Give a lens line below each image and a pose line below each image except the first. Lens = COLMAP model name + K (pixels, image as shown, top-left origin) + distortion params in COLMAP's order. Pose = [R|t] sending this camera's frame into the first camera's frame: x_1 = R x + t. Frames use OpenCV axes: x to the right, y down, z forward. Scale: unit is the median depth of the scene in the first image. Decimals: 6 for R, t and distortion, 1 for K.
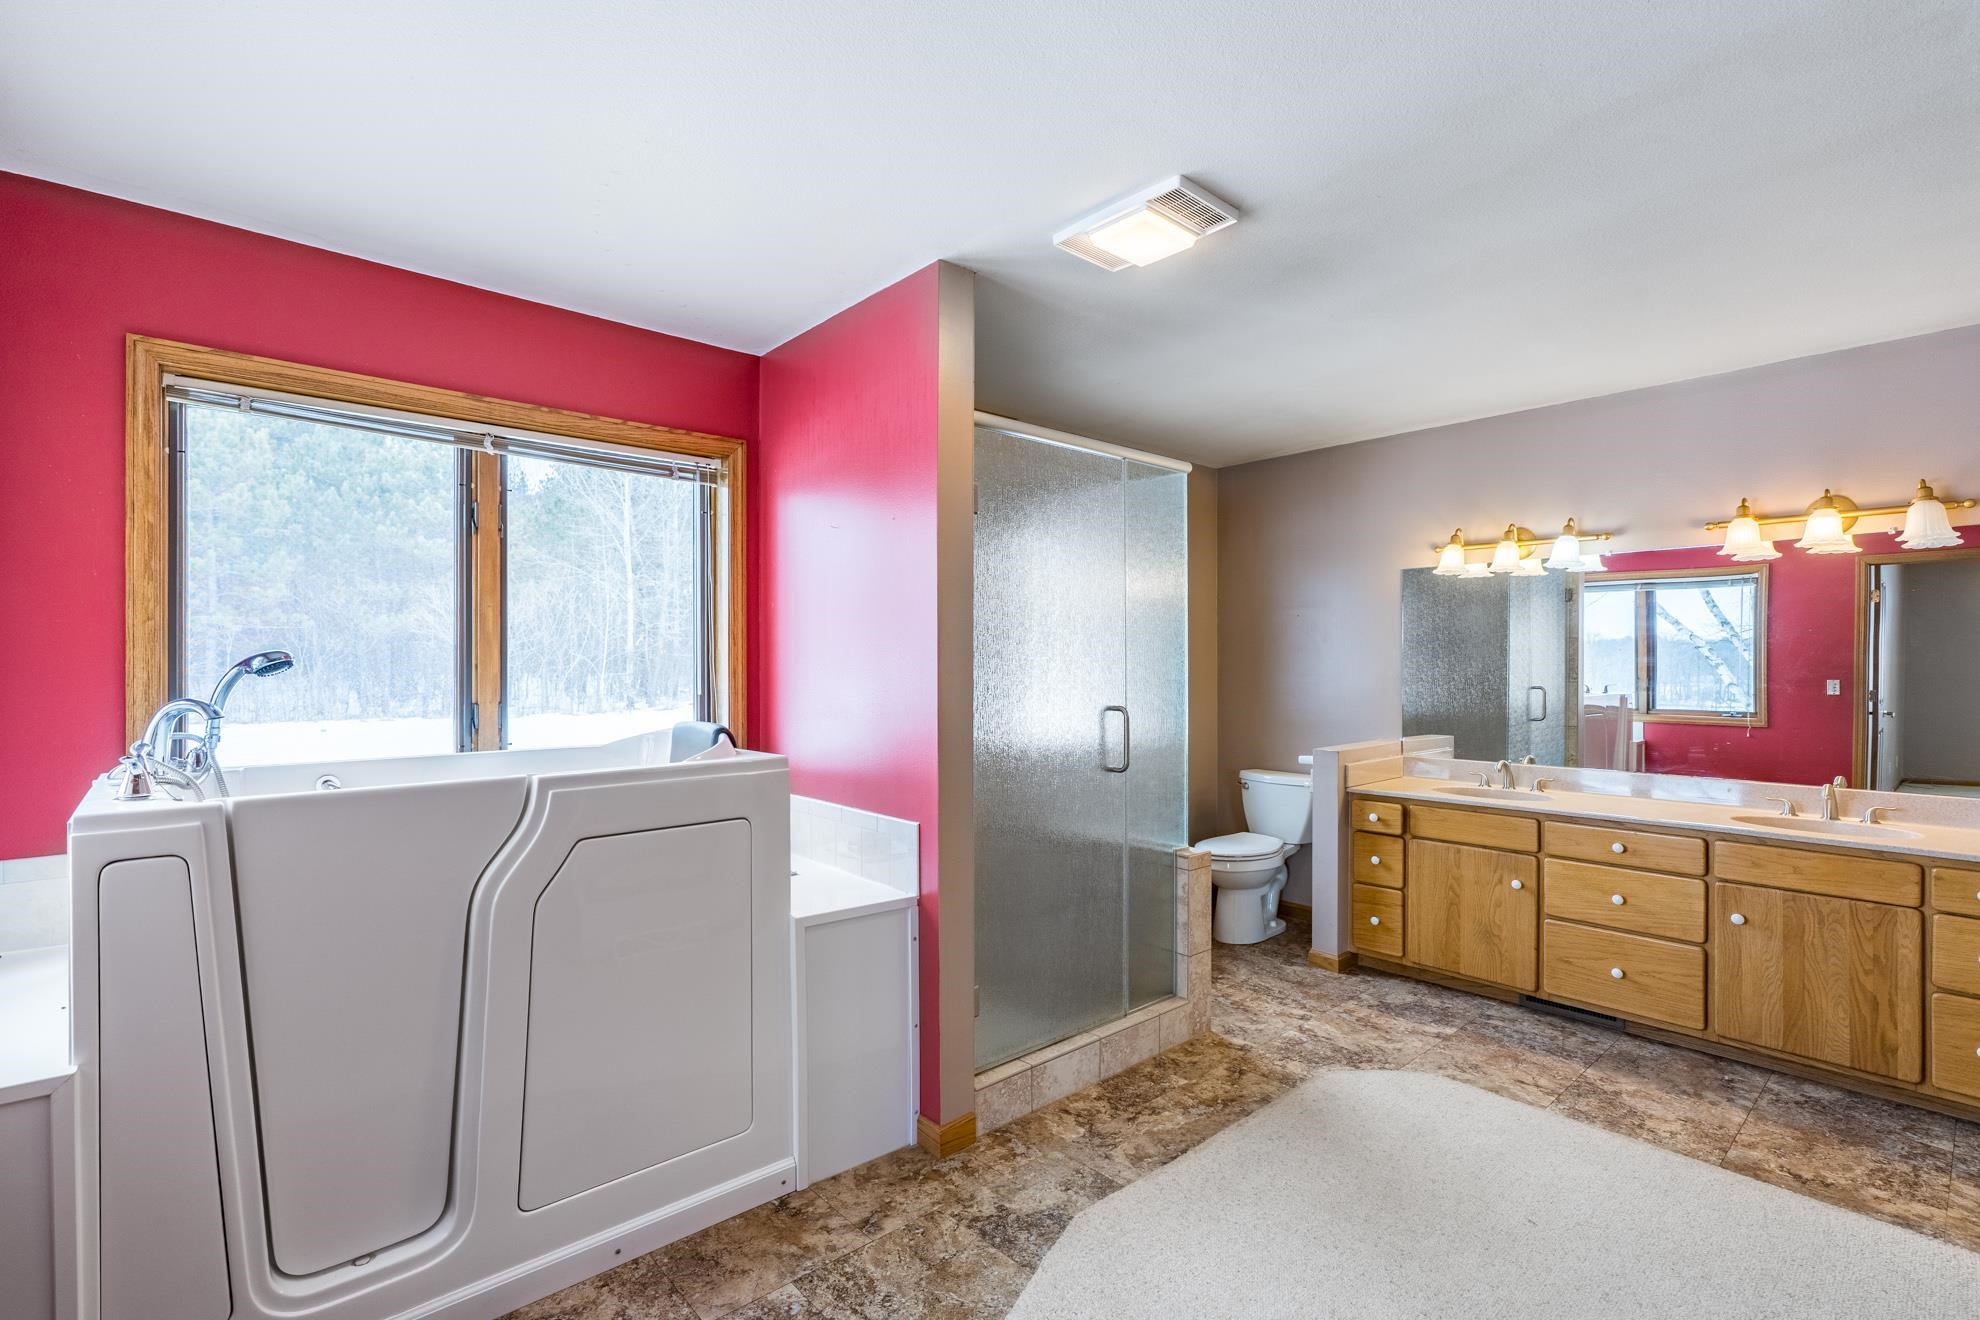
lens RADIAL K [[898.5, 0, 985.6], [0, 898.5, 654.9], [0, 0, 1]] dist [-0.010535, 0.003415]
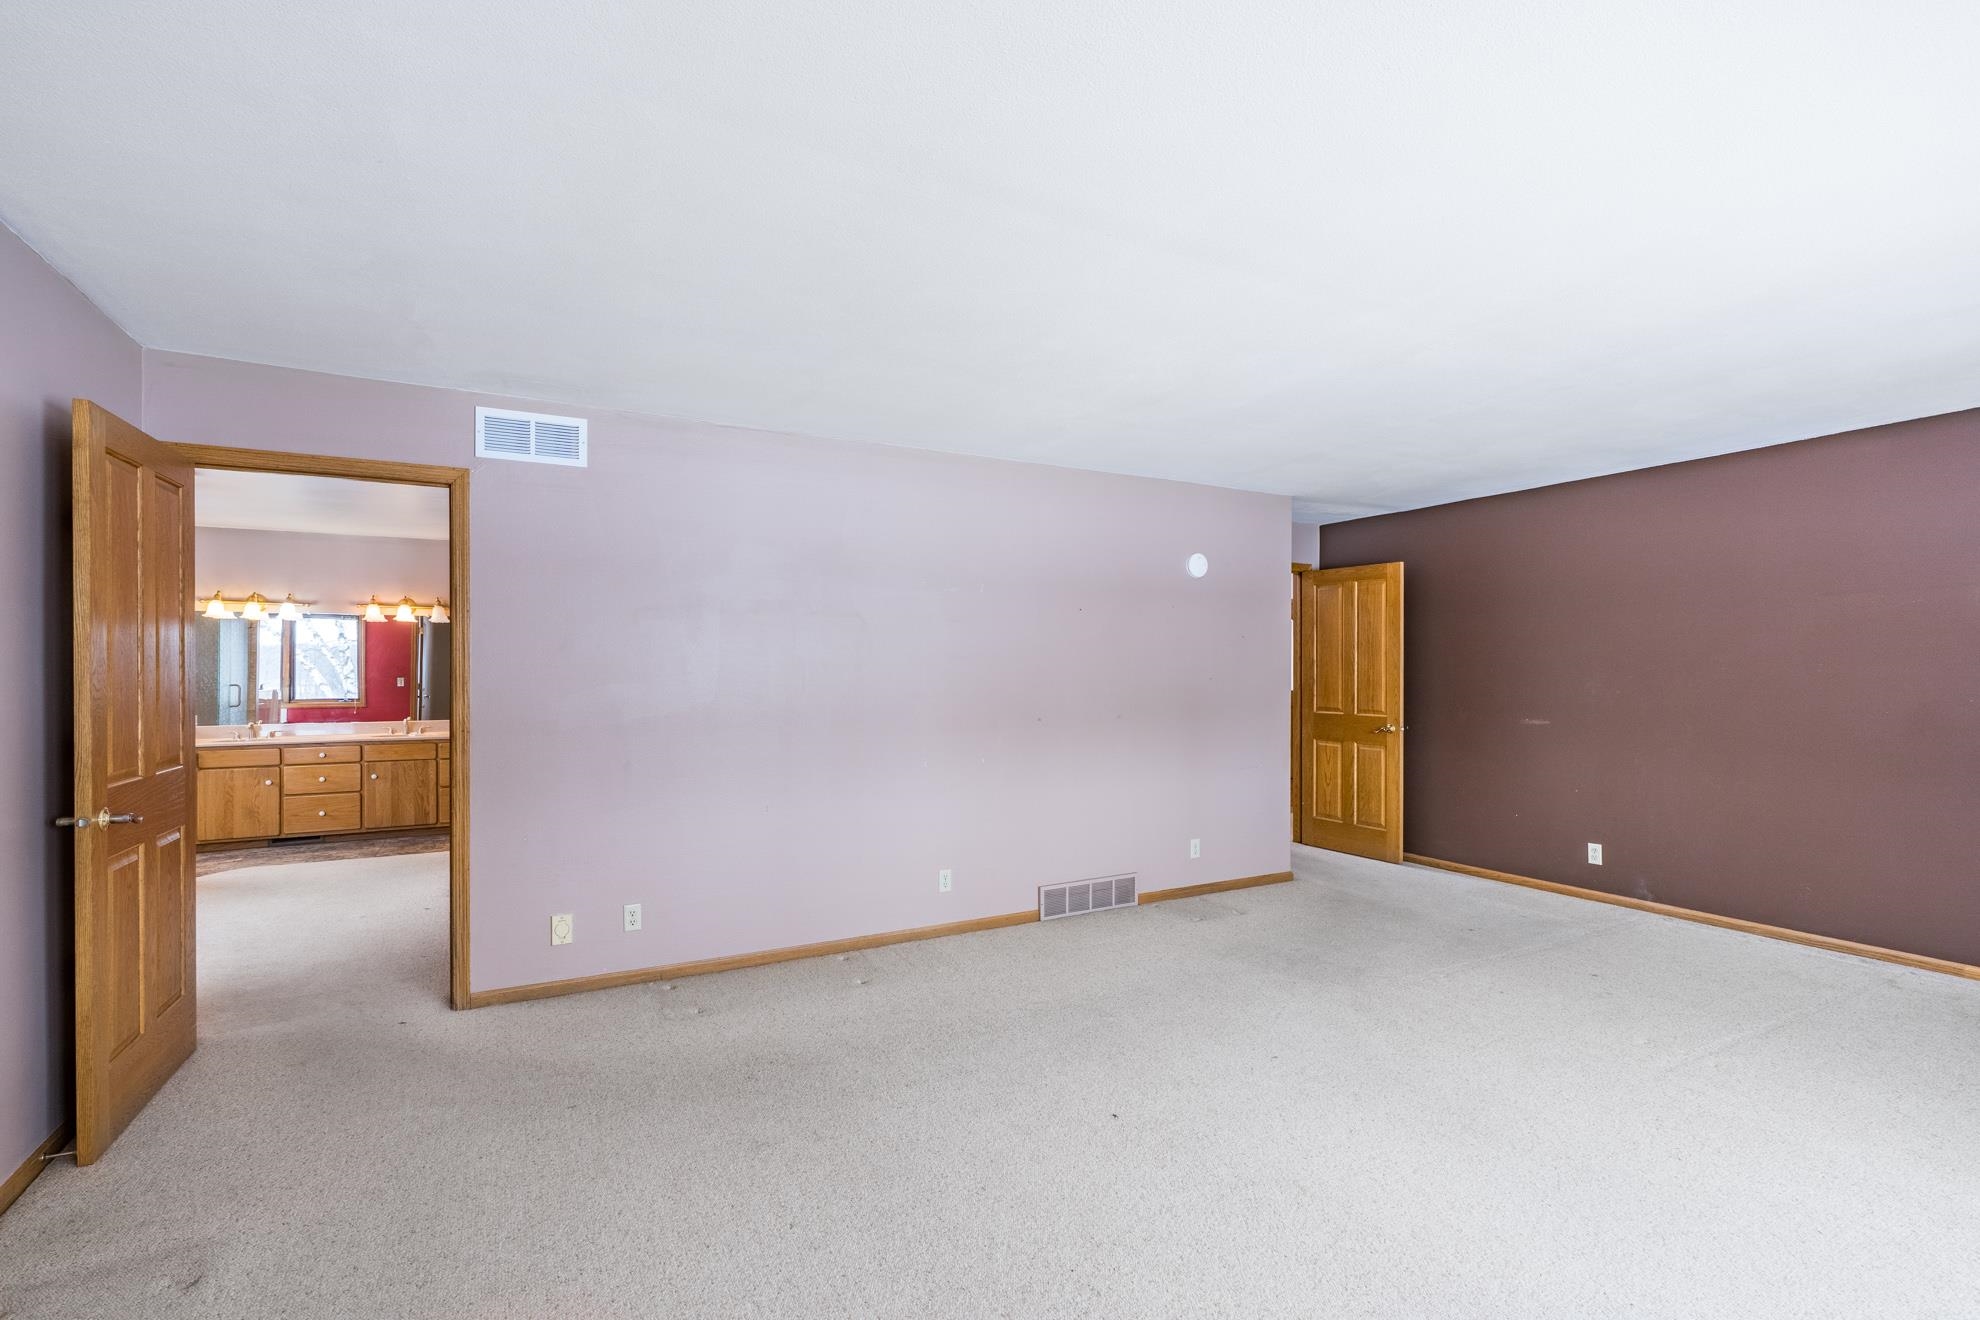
lens RADIAL K [[898.5, 0, 982.7], [0, 898.5, 672.0], [0, 0, 1]] dist [-0.010535, 0.003415]
pose [[0.221775, -0.007092, 0.975072, -0.961448], [-0.008015, 0.999927, 0.009096, -0.015010], [-0.975065, -0.009833, 0.221701, -0.950119]]
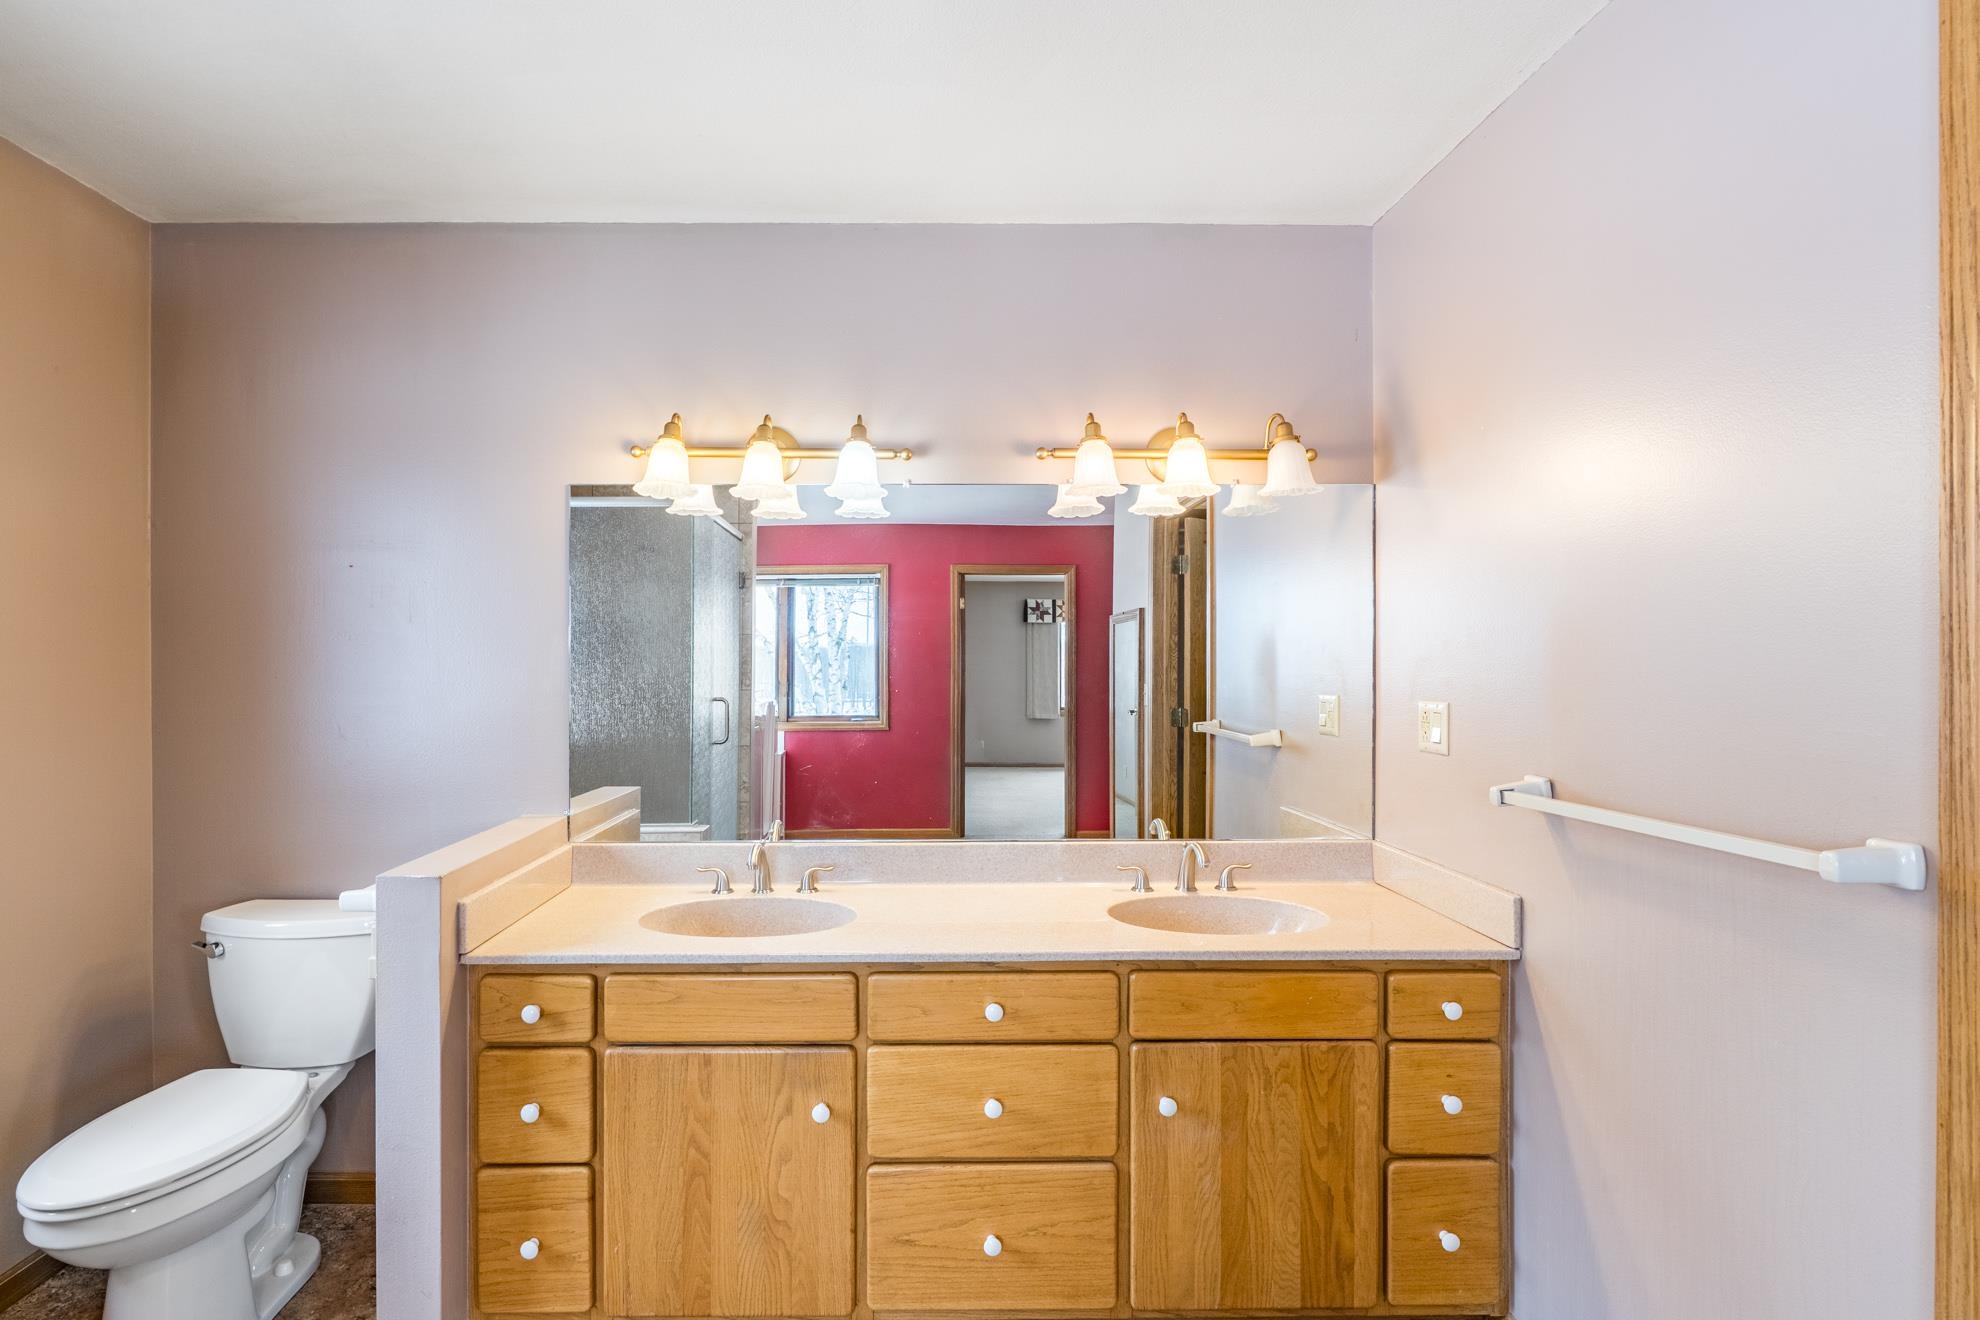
lens RADIAL K [[898.5, 0, 906.5], [0, 898.5, 673.3], [0, 0, 1]] dist [-0.010535, 0.003415]
pose [[0.657364, -0.007086, 0.753540, 0.253954], [-0.004738, 0.999897, 0.013535, 0.006880], [-0.753559, -0.012467, 0.657263, 0.643190]]
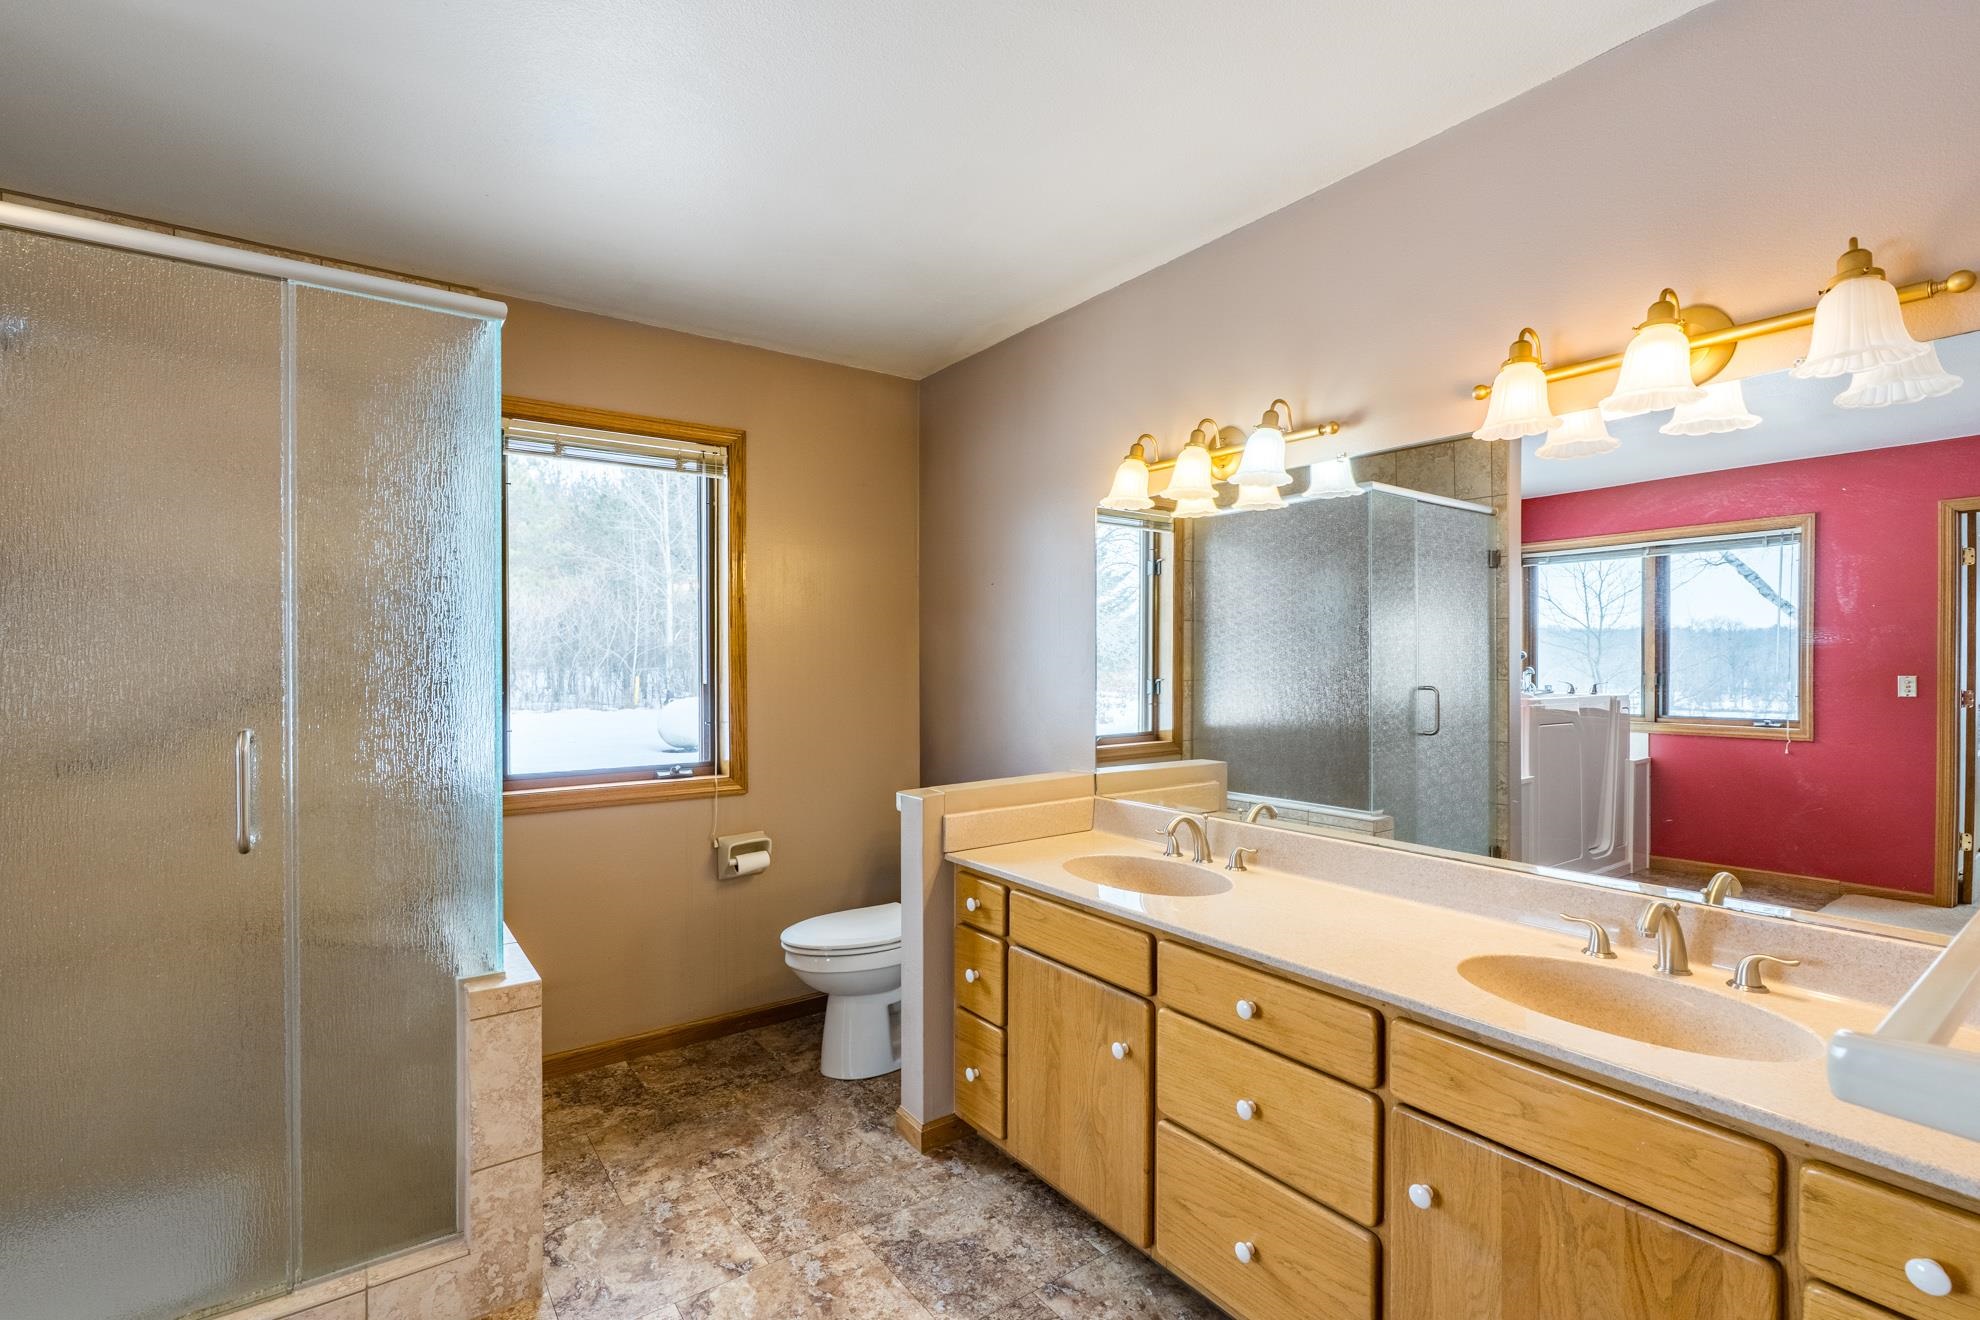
lens RADIAL K [[898.5, 0, 999.0], [0, 898.5, 652.3], [0, 0, 1]] dist [-0.010535, 0.003415]
pose [[0.995885, -0.002448, -0.090588, 0.571070], [0.002820, 0.999988, 0.003980, 0.007544], [0.090577, -0.004219, 0.995881, 0.441969]]
